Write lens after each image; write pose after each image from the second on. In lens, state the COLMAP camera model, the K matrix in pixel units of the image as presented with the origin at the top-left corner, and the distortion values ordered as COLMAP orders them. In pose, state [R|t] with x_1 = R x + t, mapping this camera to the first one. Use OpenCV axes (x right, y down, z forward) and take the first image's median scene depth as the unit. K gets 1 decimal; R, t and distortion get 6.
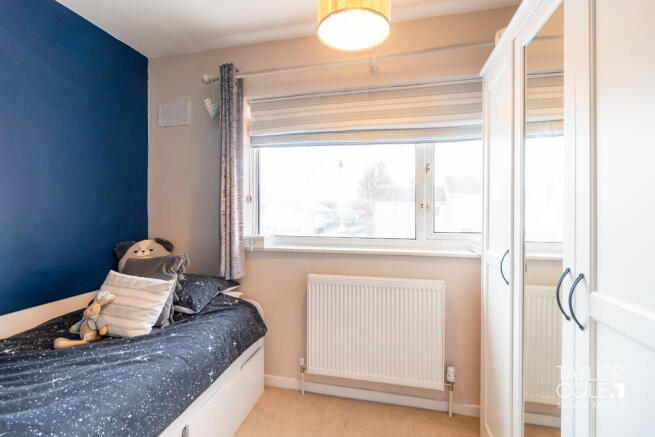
lens RADIAL K [[289.2, 0, 326.9], [0, 289.2, 212.8], [0, 0, 1]] dist [-0.001120, -0.000261]
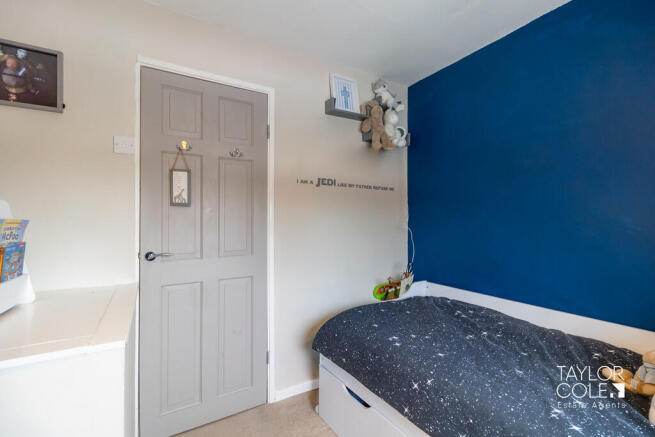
lens RADIAL K [[289.2, 0, 326.9], [0, 289.2, 212.8], [0, 0, 1]] dist [-0.001120, -0.000261]
pose [[-0.711329, -0.013630, -0.702727, 0.368300], [-0.001042, 0.999831, -0.018337, -0.009829], [0.702858, -0.012311, -0.711223, 1.254292]]
